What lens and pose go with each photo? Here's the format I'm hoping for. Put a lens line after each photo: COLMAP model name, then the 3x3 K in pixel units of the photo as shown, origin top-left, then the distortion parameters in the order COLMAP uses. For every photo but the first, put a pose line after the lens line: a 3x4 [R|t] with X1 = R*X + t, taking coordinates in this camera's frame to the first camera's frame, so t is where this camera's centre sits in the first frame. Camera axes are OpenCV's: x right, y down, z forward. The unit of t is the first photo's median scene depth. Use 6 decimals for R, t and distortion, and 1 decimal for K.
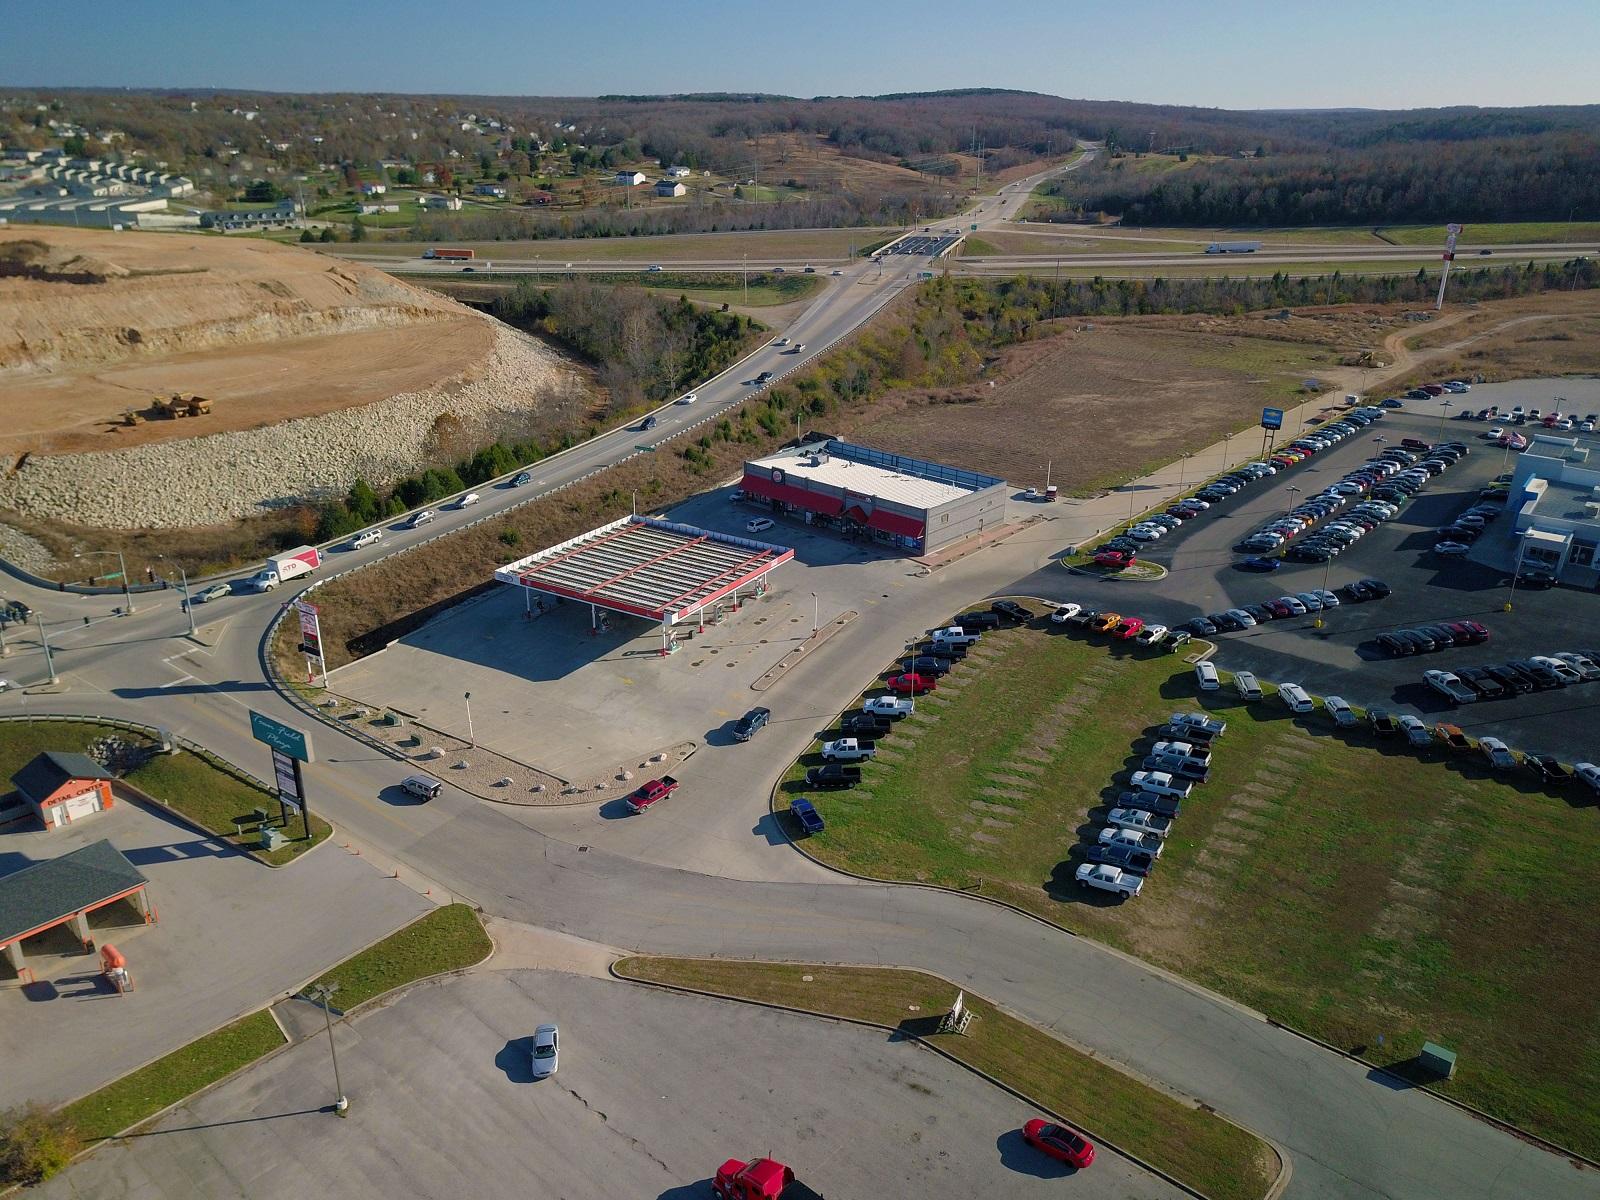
lens RADIAL K [[1205.7, 0, 800.0], [0, 1205.7, 600.0], [0, 0, 1]] dist [0.049770, -0.072023]
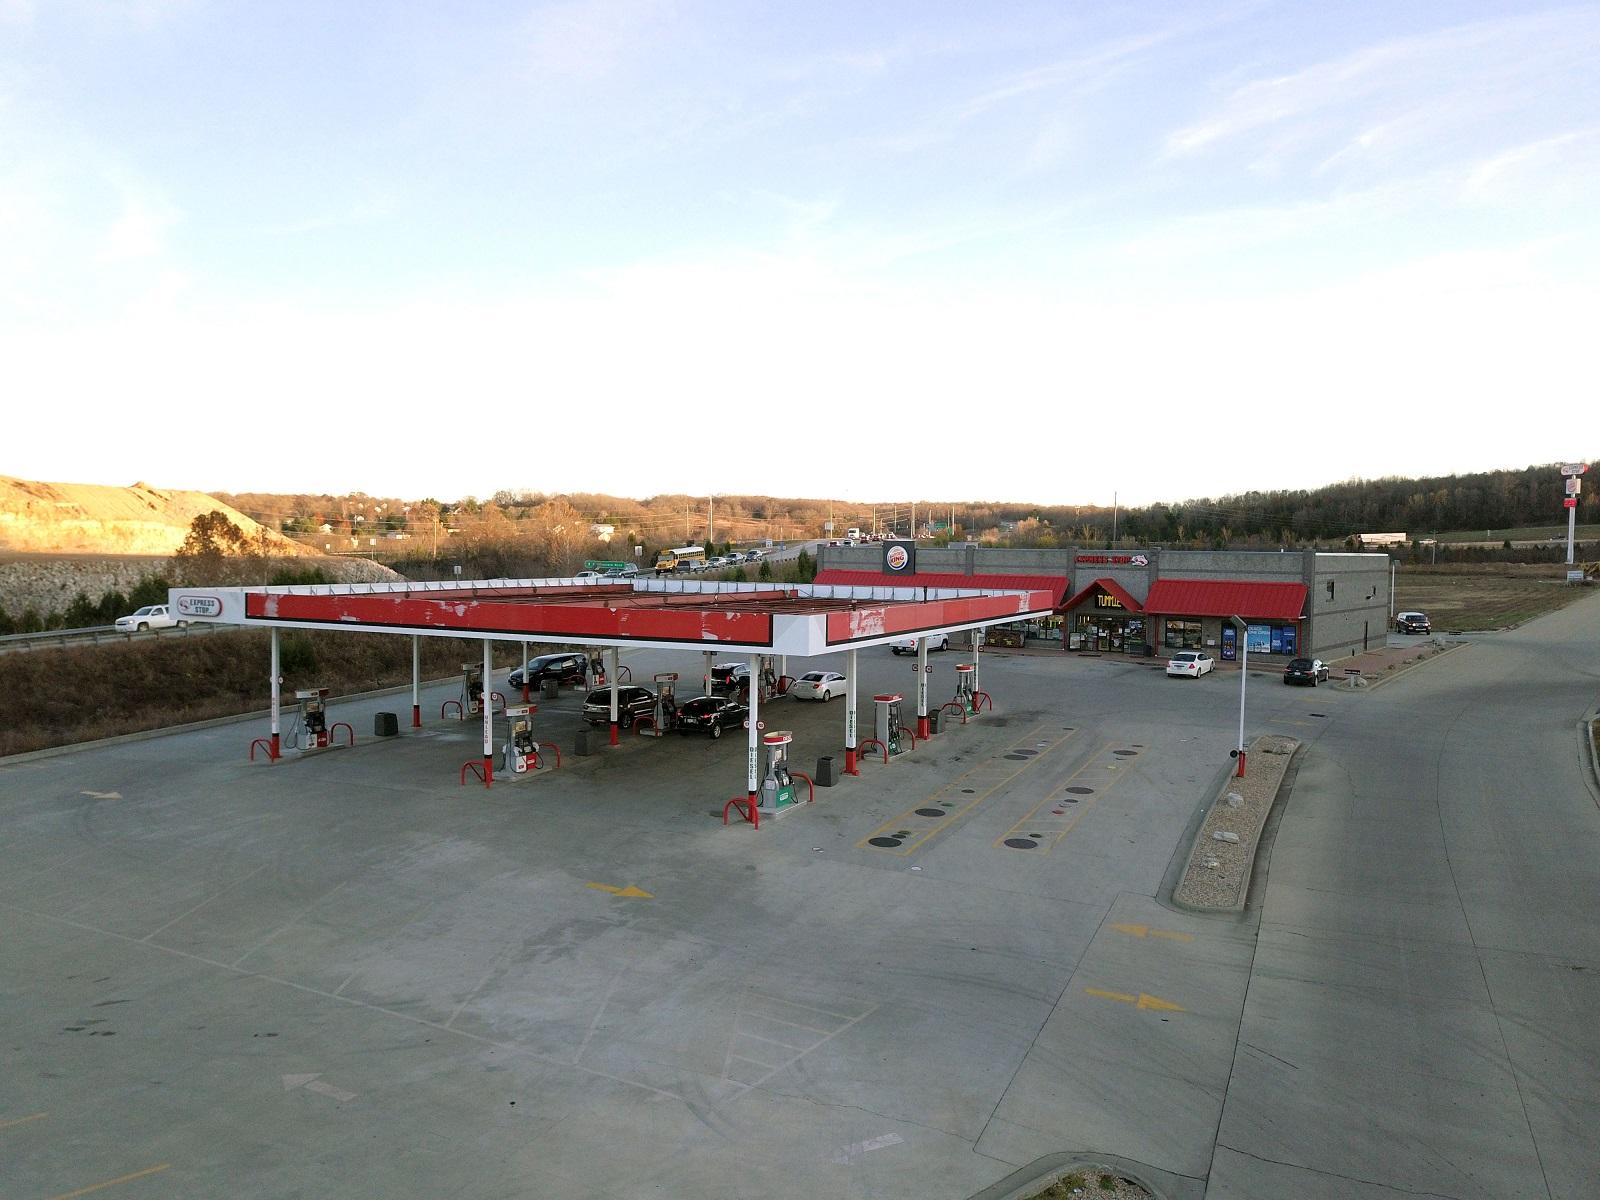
lens RADIAL K [[1218.0, 0, 800.0], [0, 1218.0, 600.0], [0, 0, 1]] dist [0.007312, 0.001603]
pose [[0.996922, -0.004677, 0.078256, -0.123062], [0.030270, 0.943771, -0.329212, 0.087926], [-0.072316, 0.330568, 0.941008, 0.730348]]
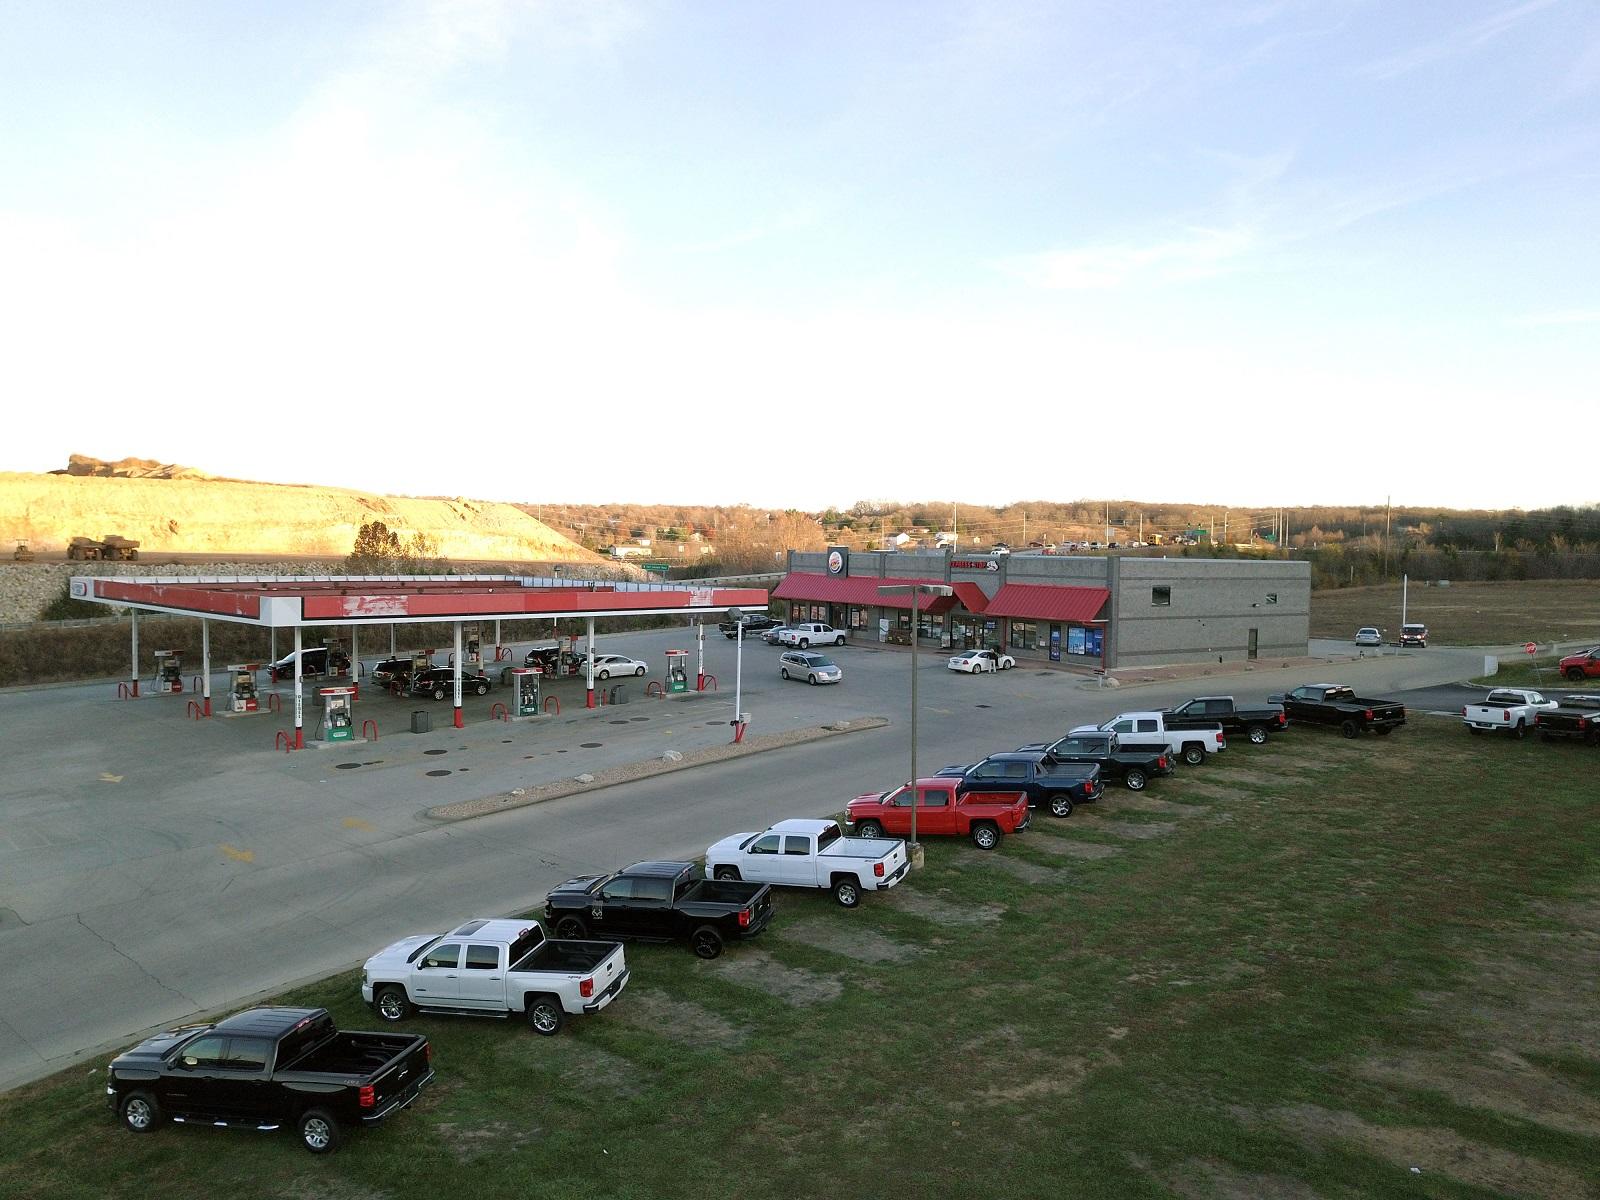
lens RADIAL K [[1218.0, 0, 800.0], [0, 1218.0, 600.0], [0, 0, 1]] dist [0.007312, 0.001603]
pose [[0.970321, 0.012363, -0.241503, 0.119965], [-0.092753, 0.941334, -0.324481, 0.108477], [0.223324, 0.337251, 0.914543, 0.681285]]
